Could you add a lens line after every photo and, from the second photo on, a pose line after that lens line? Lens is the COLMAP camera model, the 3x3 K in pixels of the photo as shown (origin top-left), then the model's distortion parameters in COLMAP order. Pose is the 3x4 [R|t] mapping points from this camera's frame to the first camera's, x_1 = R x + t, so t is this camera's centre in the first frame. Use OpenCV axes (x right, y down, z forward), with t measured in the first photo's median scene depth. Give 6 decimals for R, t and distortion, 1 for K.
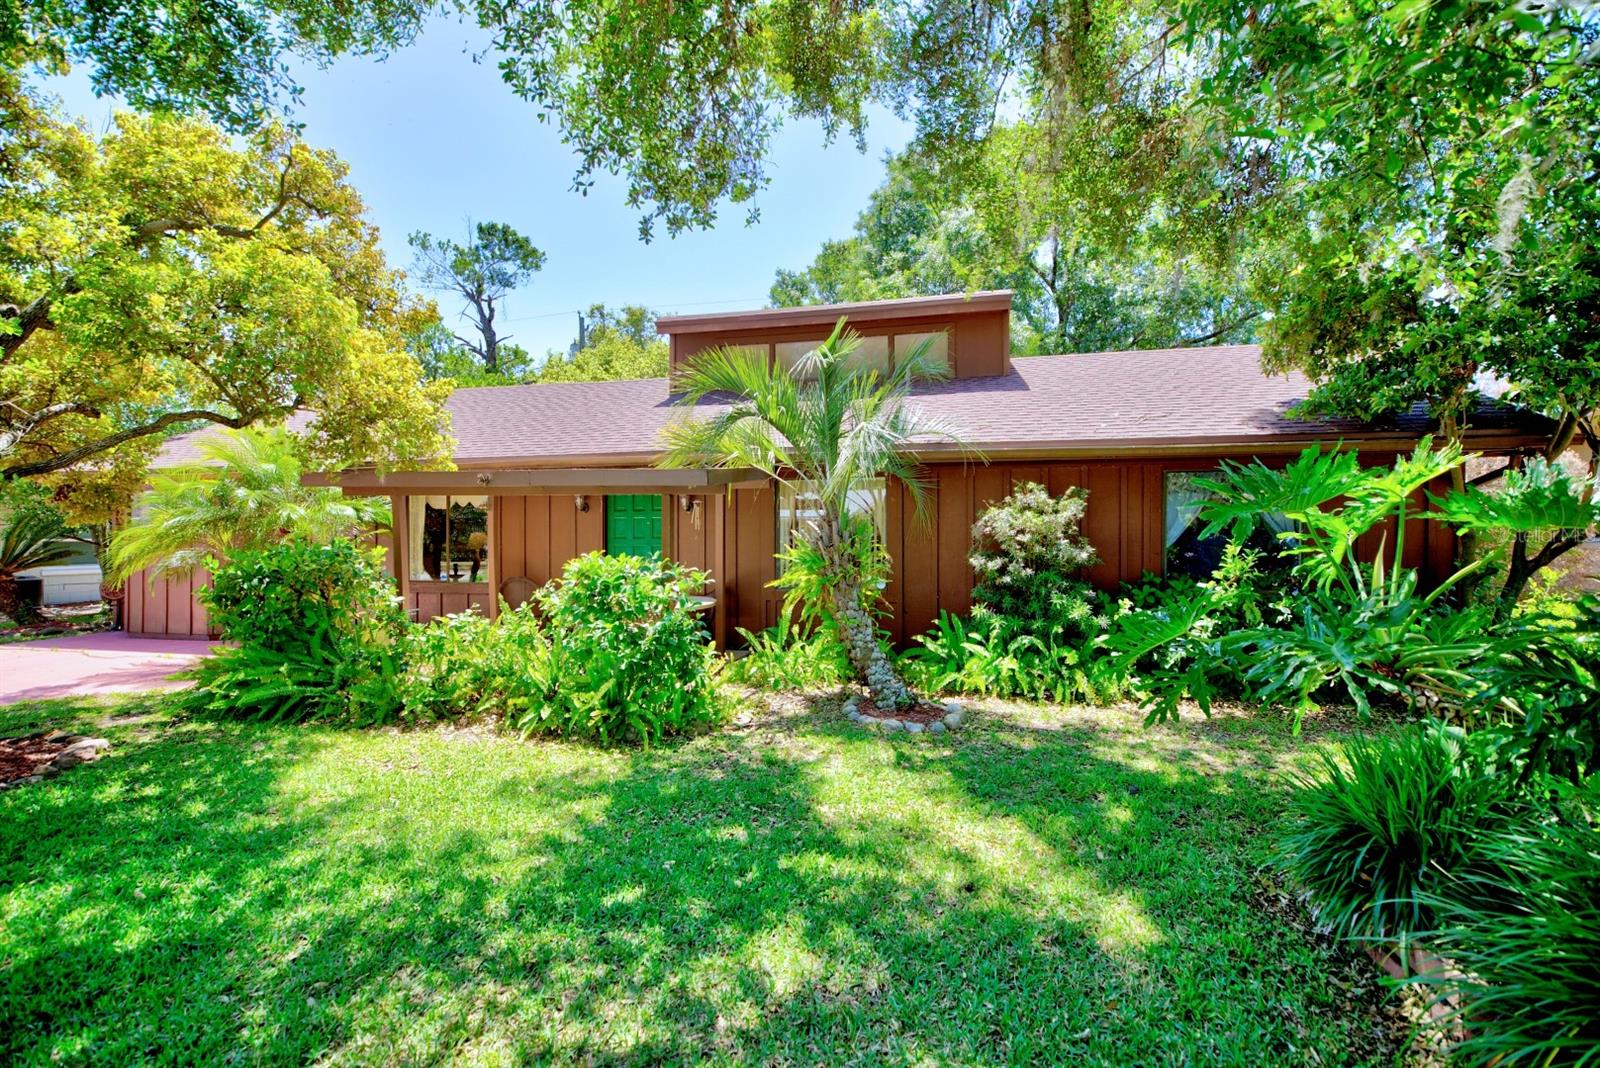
lens RADIAL K [[731.2, 0, 798.0], [0, 731.2, 531.2], [0, 0, 1]] dist [-0.011660, 0.000777]
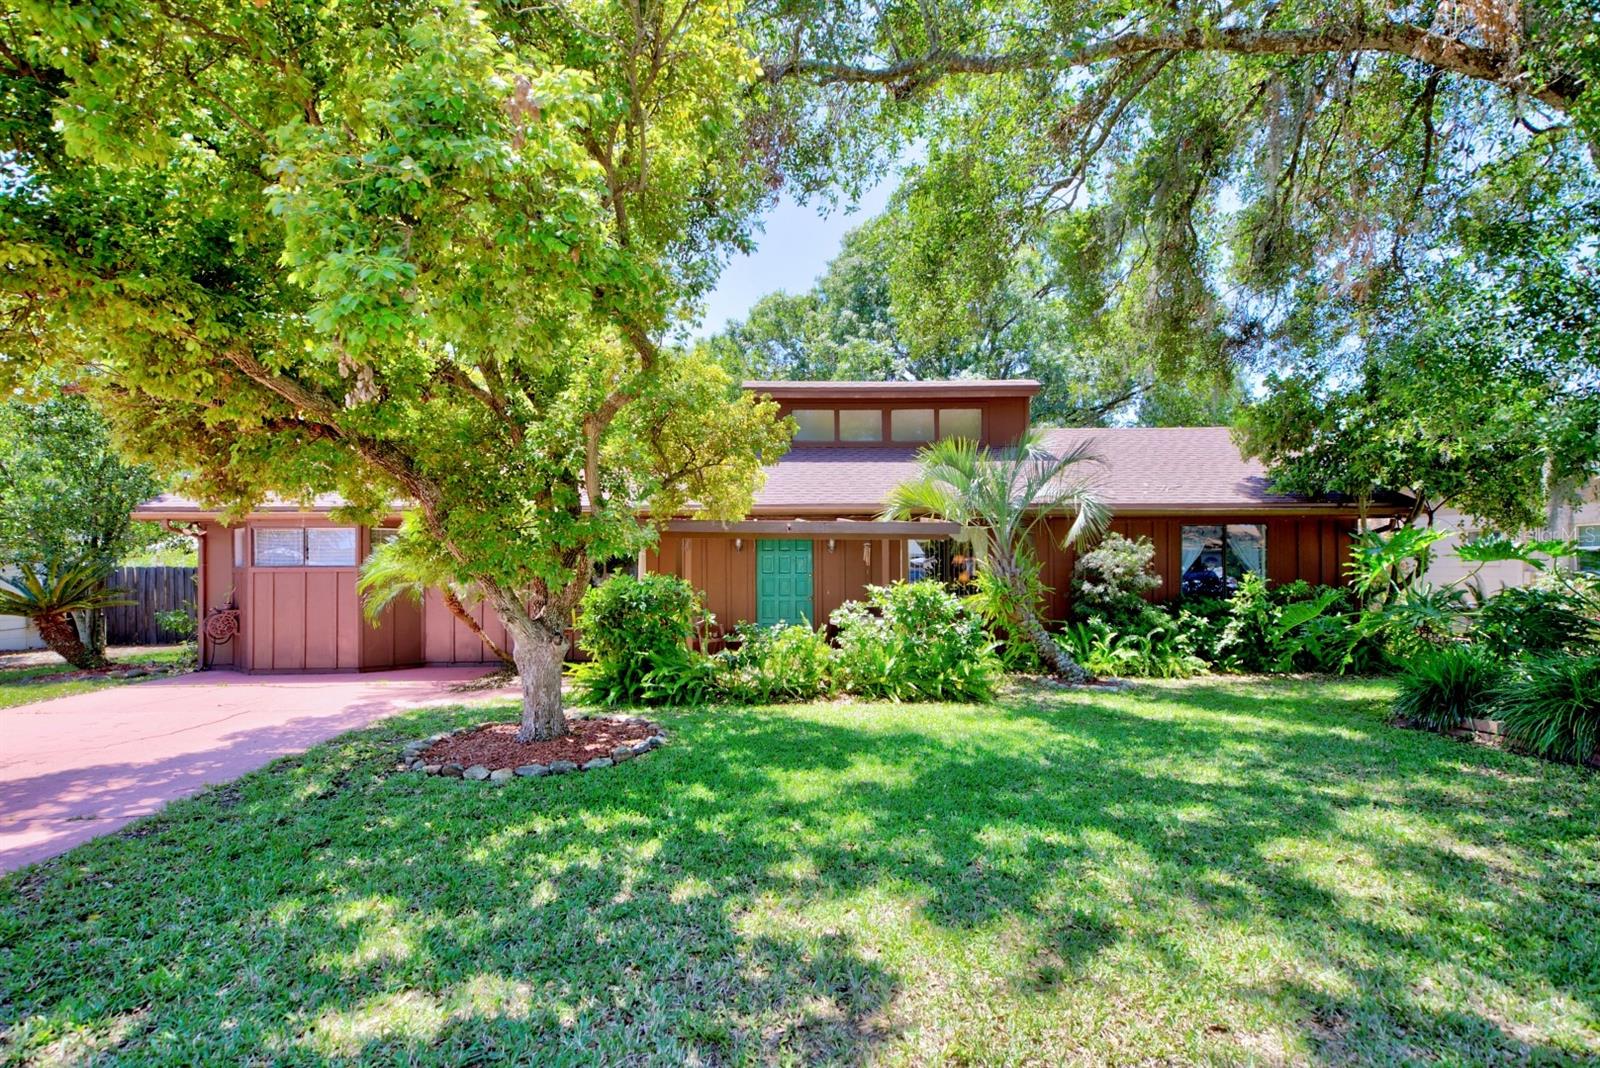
lens RADIAL K [[731.2, 0, 832.6], [0, 731.2, 565.8], [0, 0, 1]] dist [-0.011660, 0.000777]
pose [[0.975682, -0.001978, 0.219184, -0.575117], [0.002441, 0.999995, -0.001843, 0.001011], [-0.219179, 0.002334, 0.975682, -0.309768]]
